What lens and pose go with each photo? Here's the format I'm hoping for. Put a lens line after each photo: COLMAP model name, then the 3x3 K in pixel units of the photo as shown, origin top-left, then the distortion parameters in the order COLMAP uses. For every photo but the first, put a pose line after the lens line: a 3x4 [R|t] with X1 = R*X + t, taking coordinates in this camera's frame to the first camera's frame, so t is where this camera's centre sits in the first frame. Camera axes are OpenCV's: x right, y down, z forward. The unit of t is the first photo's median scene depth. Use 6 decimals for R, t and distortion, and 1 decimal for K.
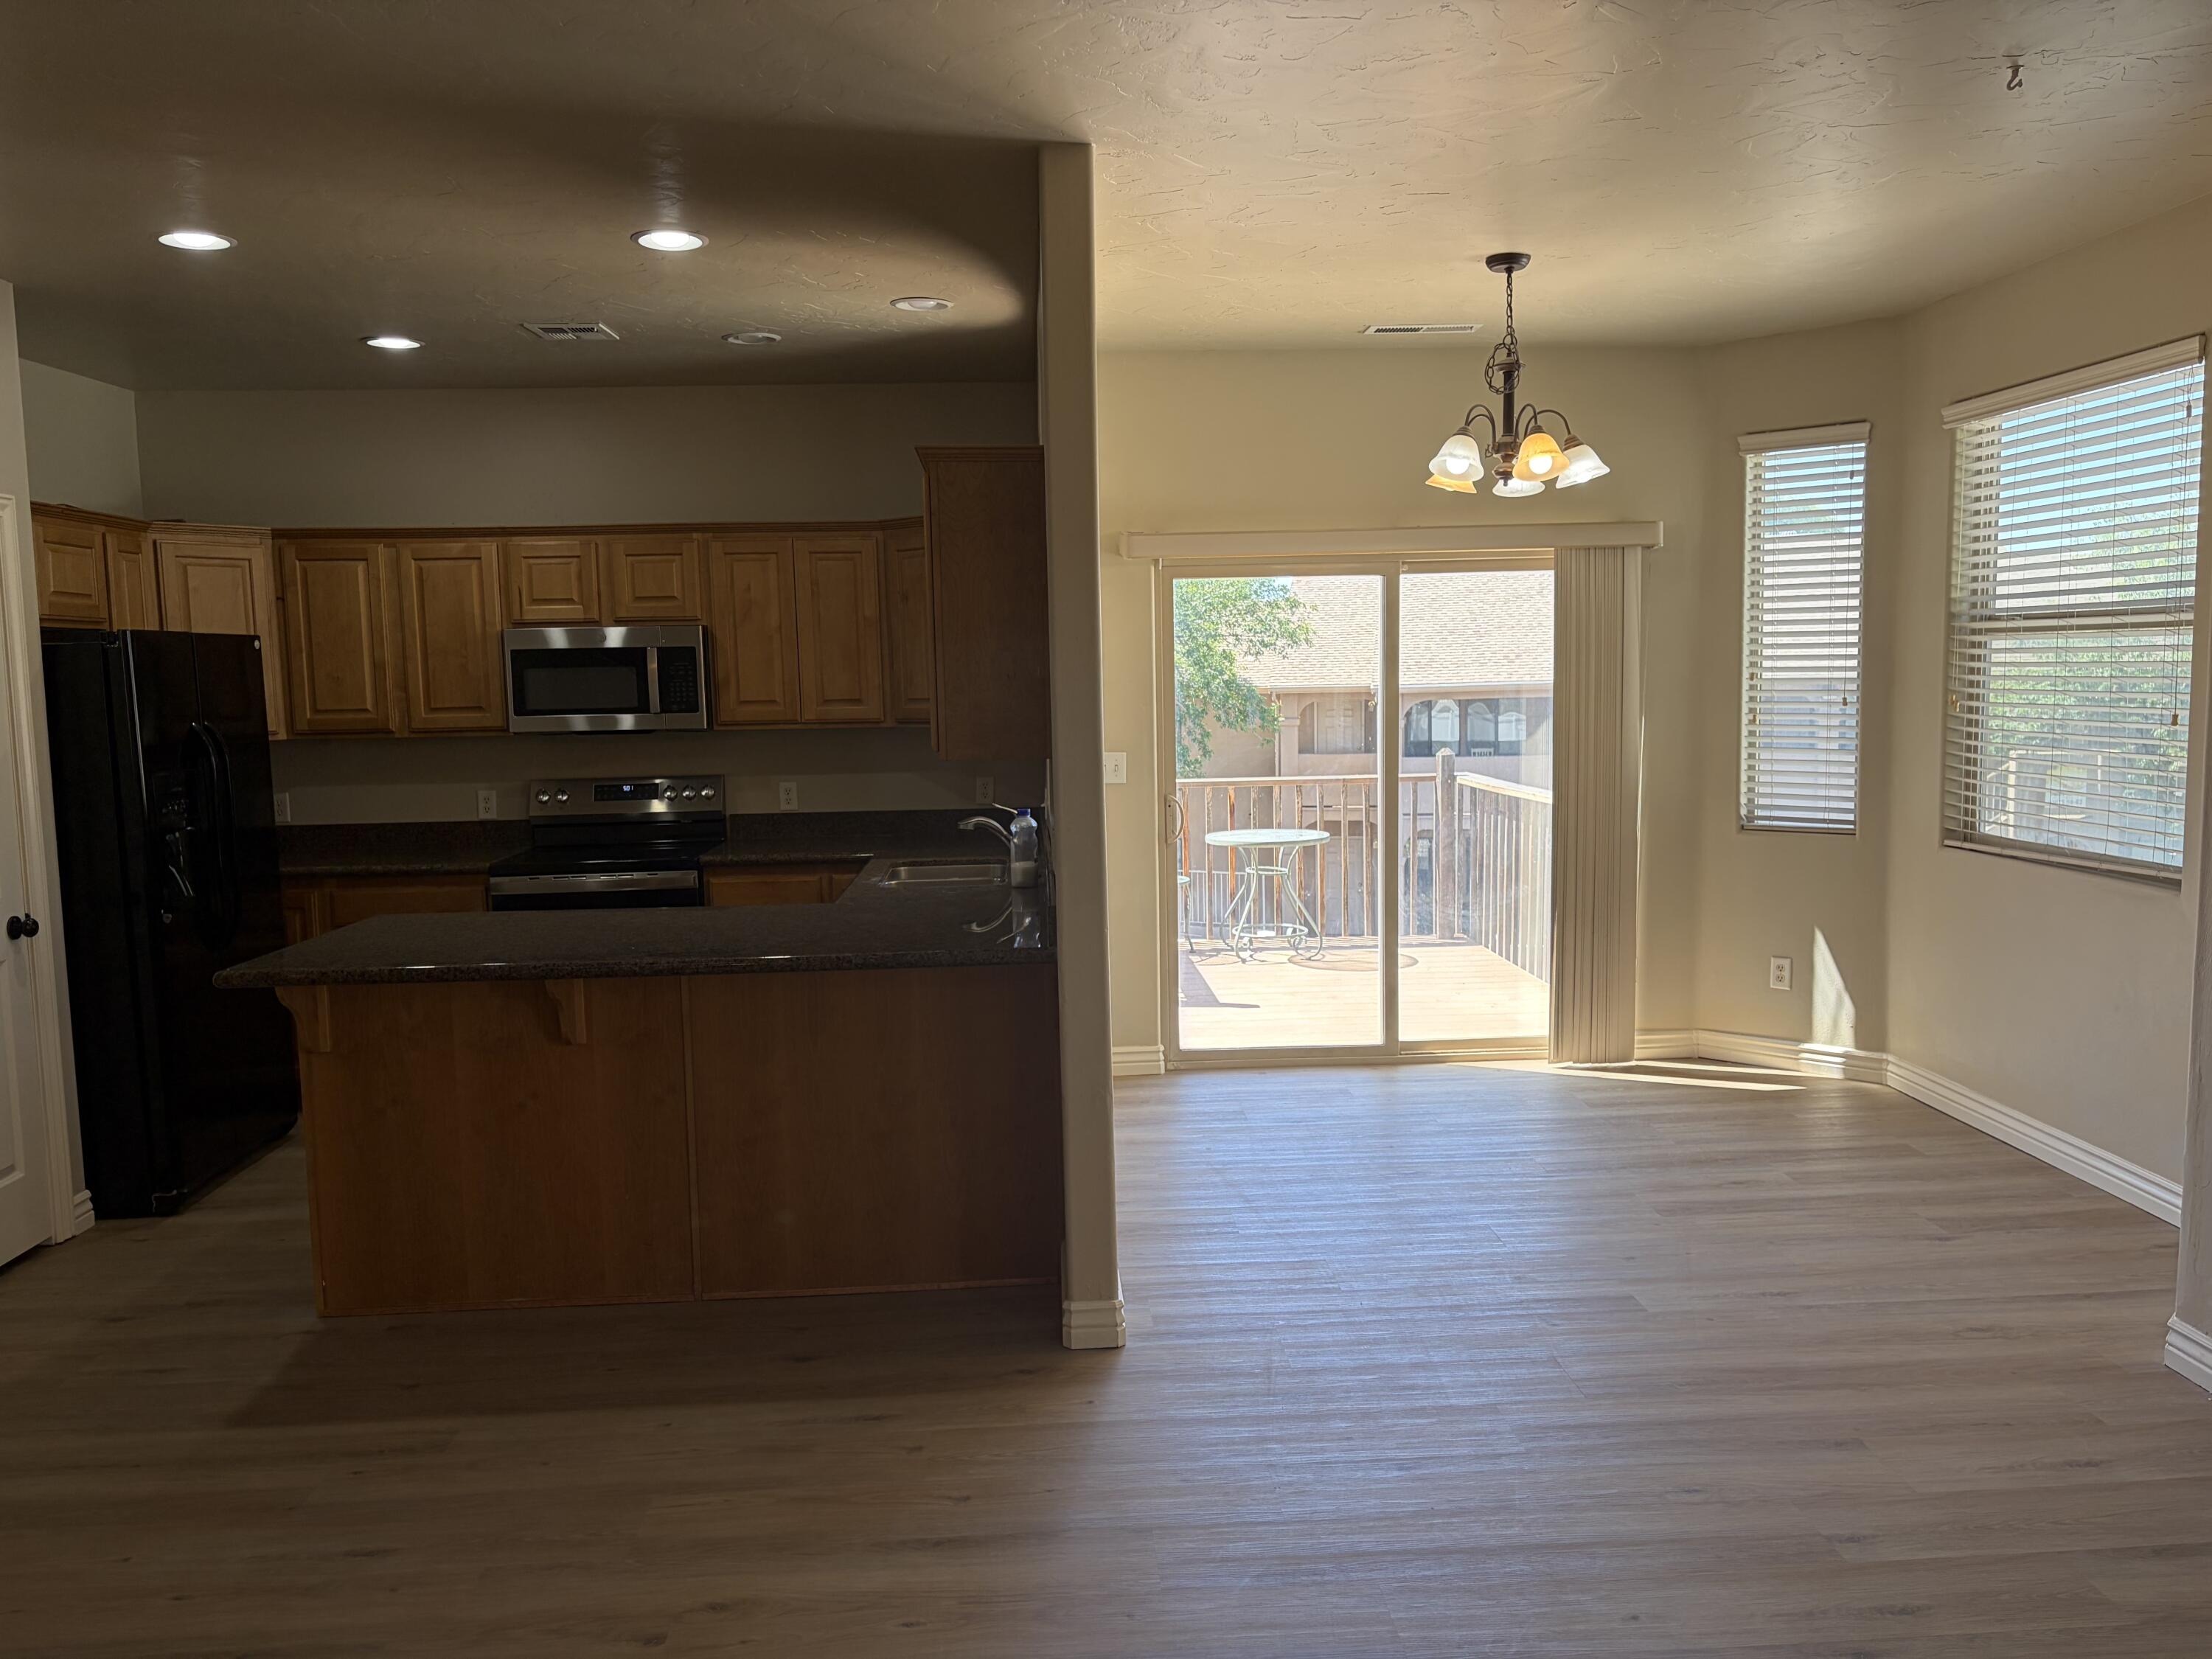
lens RADIAL K [[1657.3, 0, 1127.9], [0, 1657.3, 834.0], [0, 0, 1]] dist [0.026716, -0.026165]
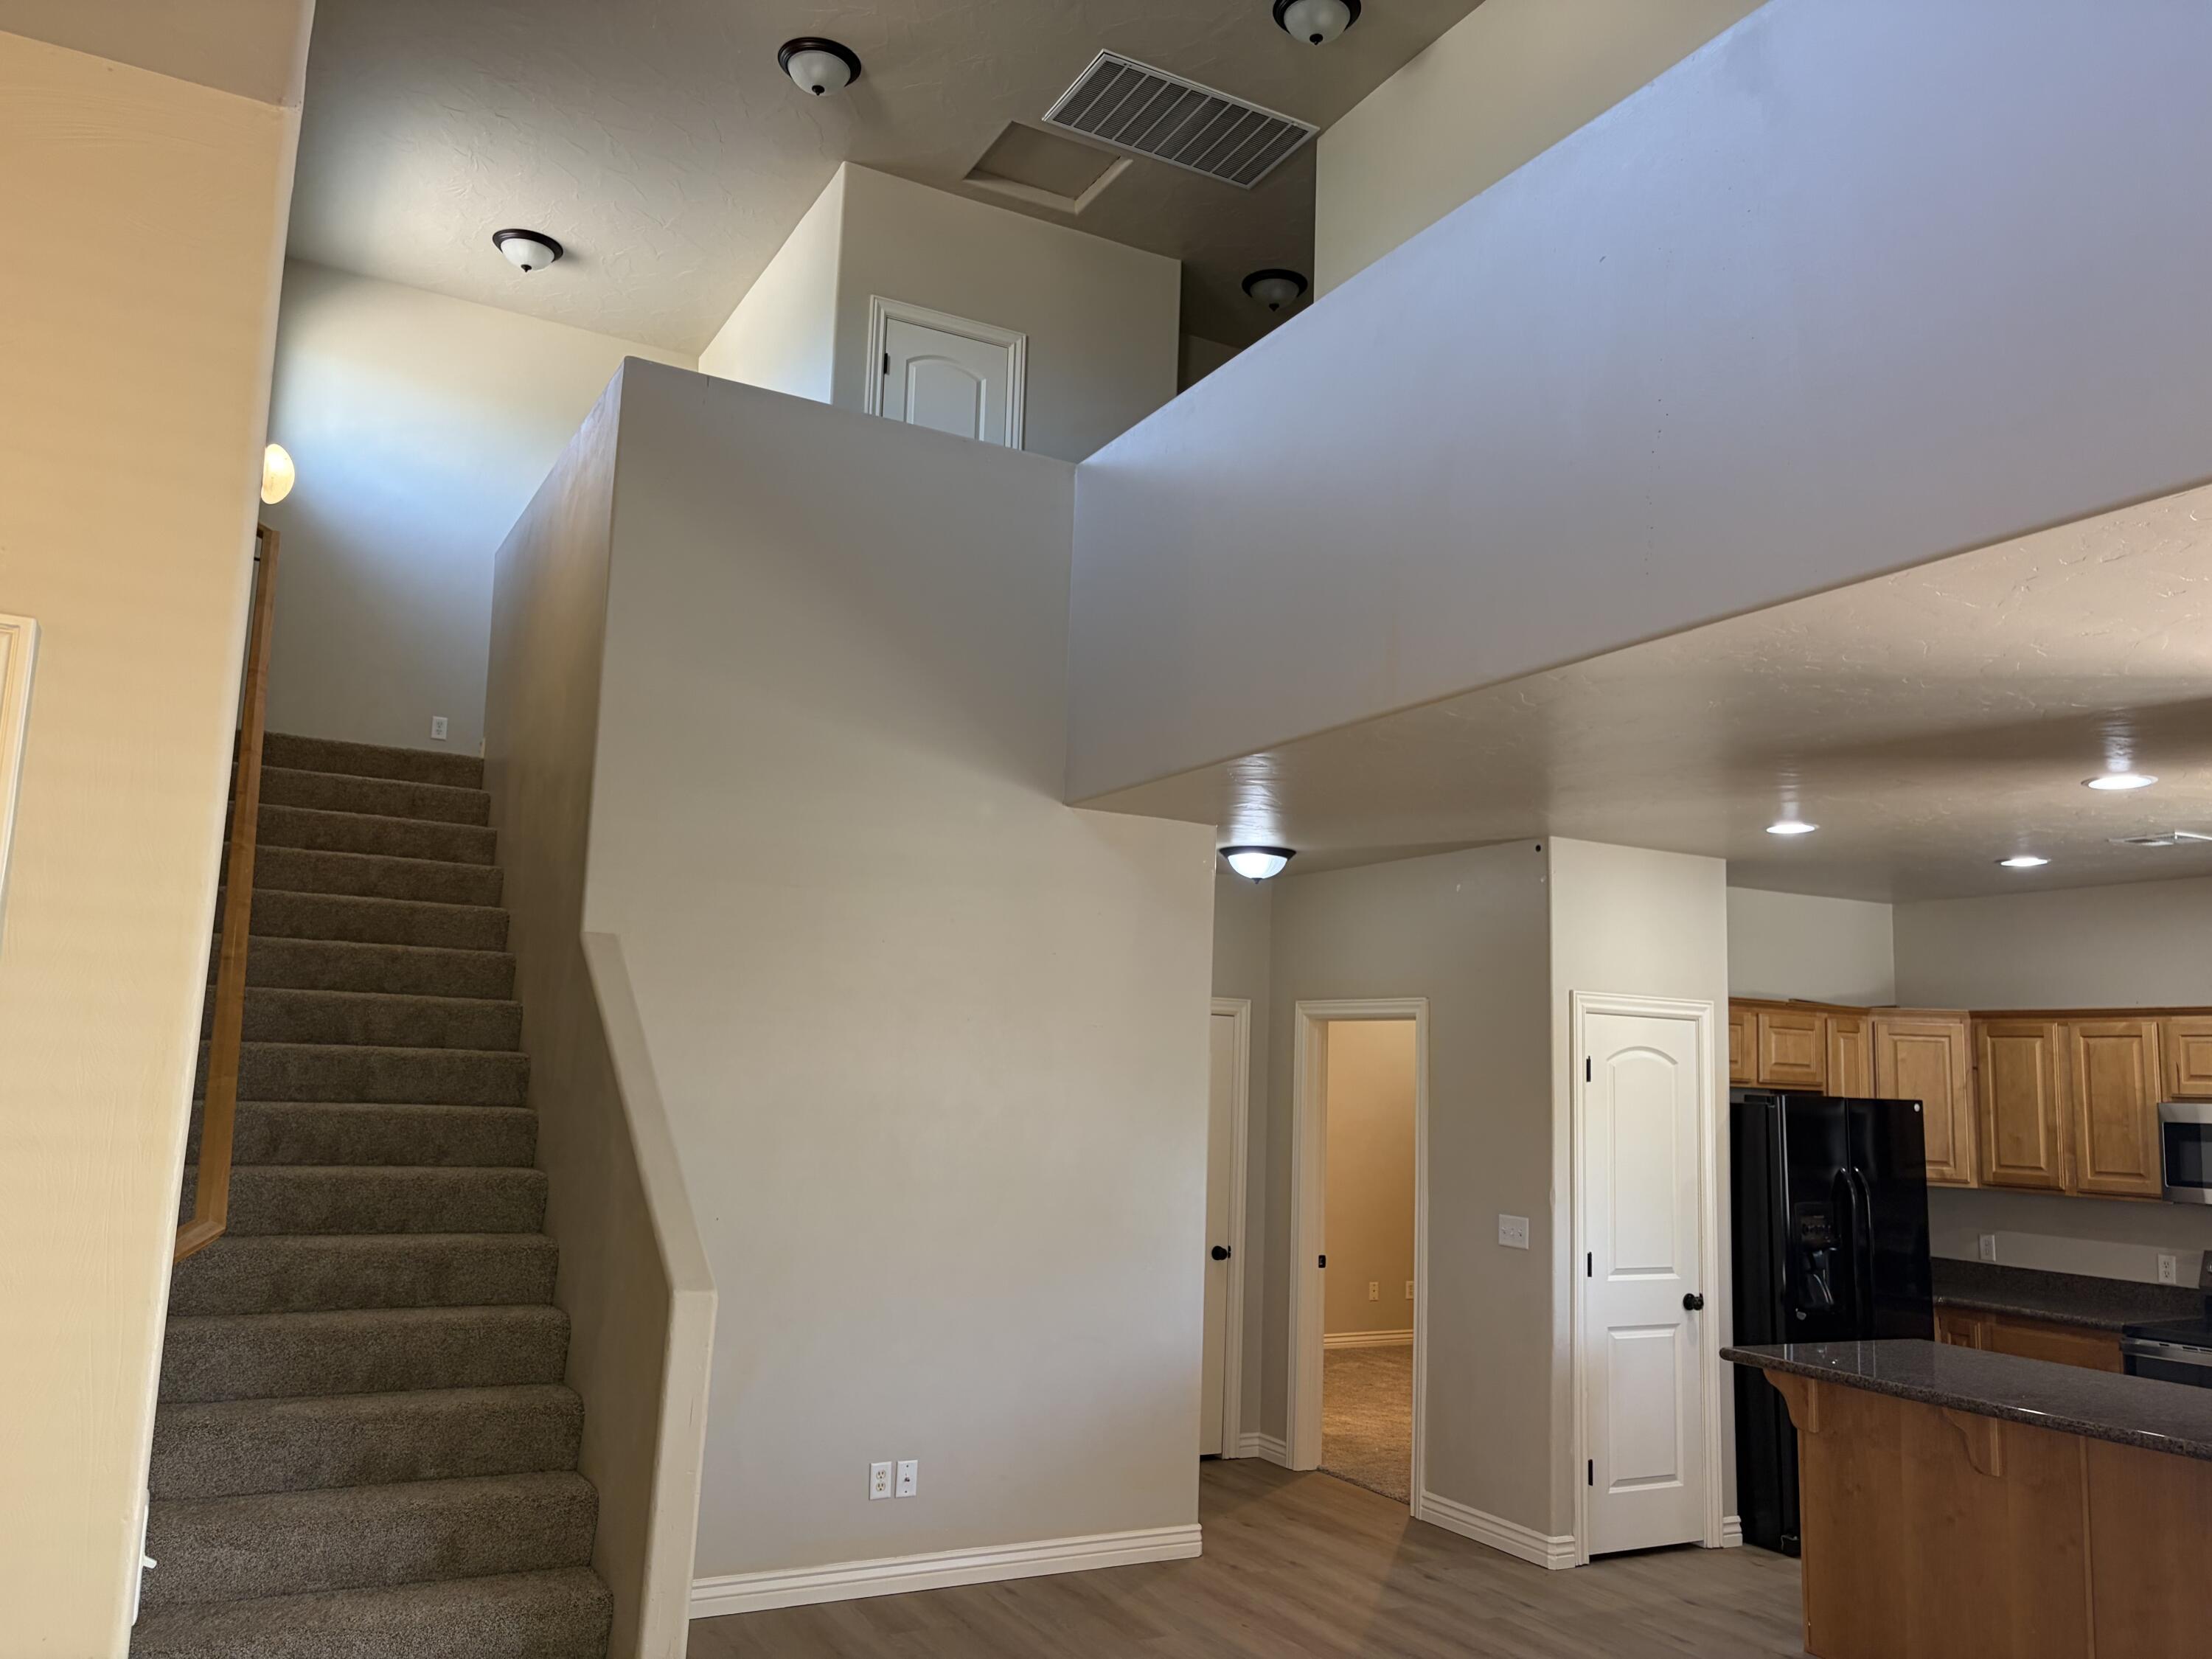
lens RADIAL K [[1657.3, 0, 1108.0], [0, 1657.3, 840.3], [0, 0, 1]] dist [0.026716, -0.026165]
pose [[0.407855, -0.098221, -0.907748, 0.343251], [-0.133393, 0.977120, -0.165662, -0.020508], [0.903250, 0.188653, 0.385421, -0.054660]]
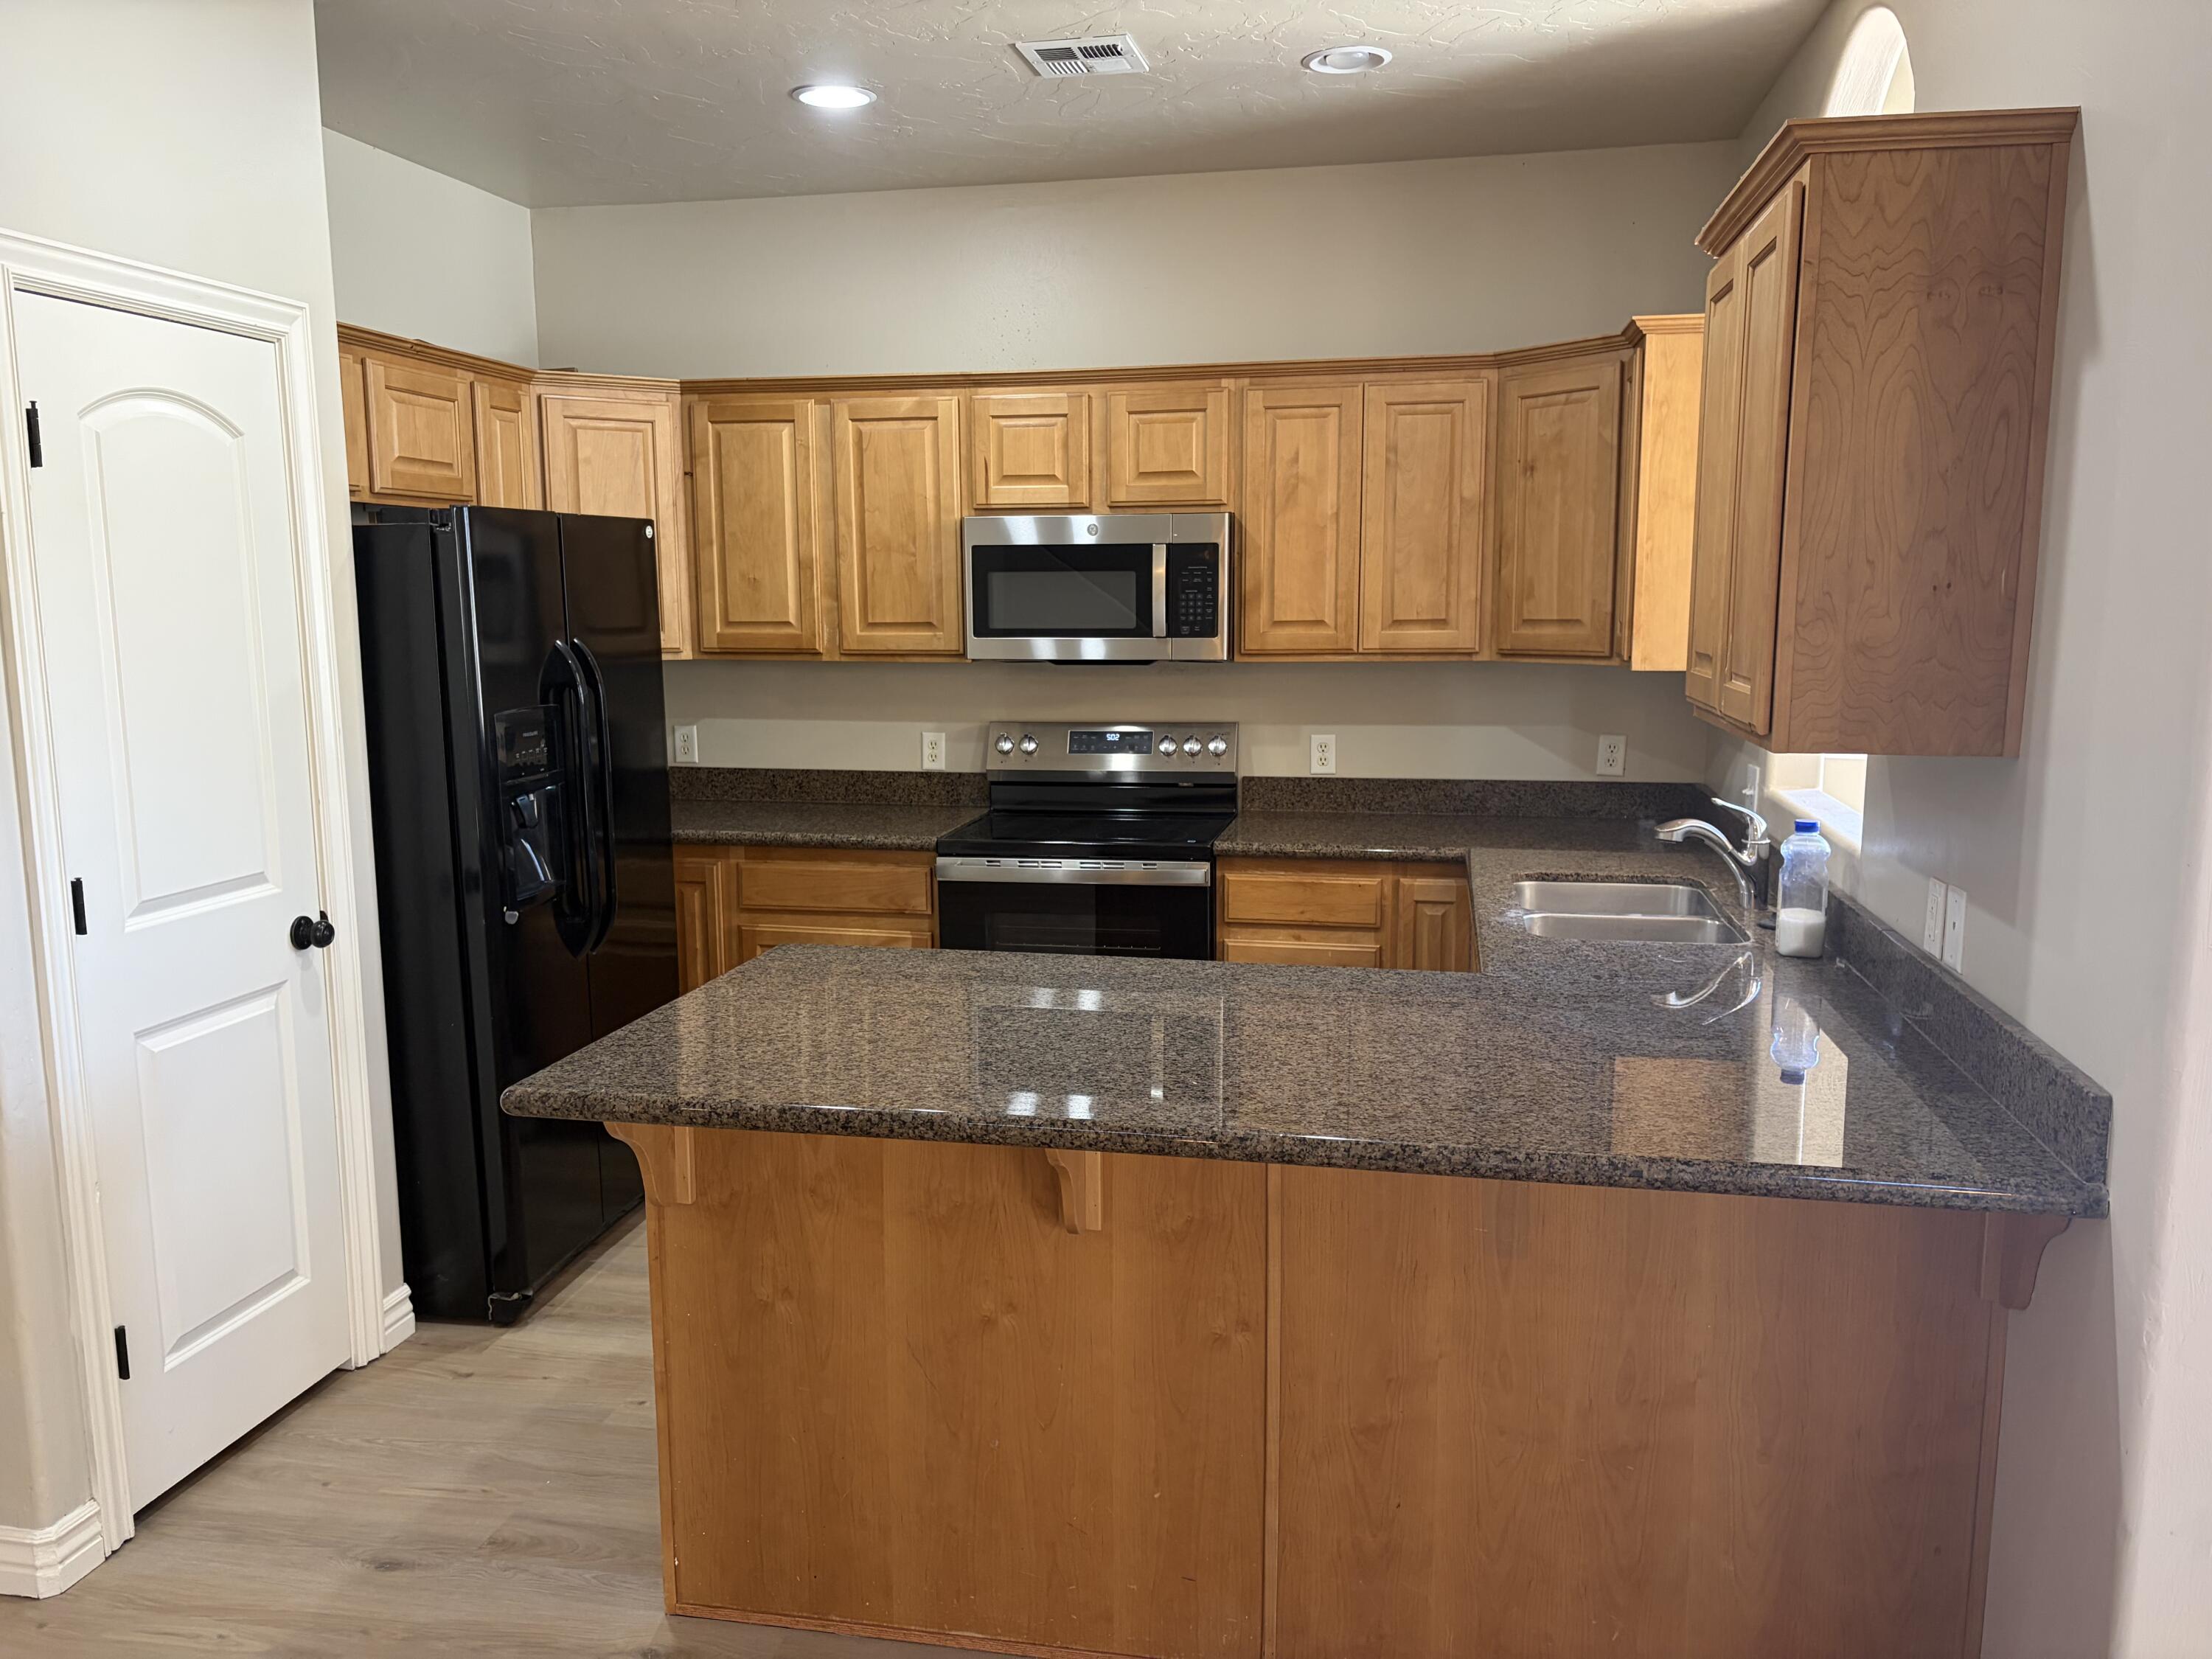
lens RADIAL K [[1657.3, 0, 1096.0], [0, 1657.3, 837.9], [0, 0, 1]] dist [0.026716, -0.026165]
pose [[0.965870, 0.053000, -0.253548, -0.128089], [-0.039116, 0.997462, 0.059495, -0.028047], [0.256057, -0.047547, 0.965491, 0.308076]]
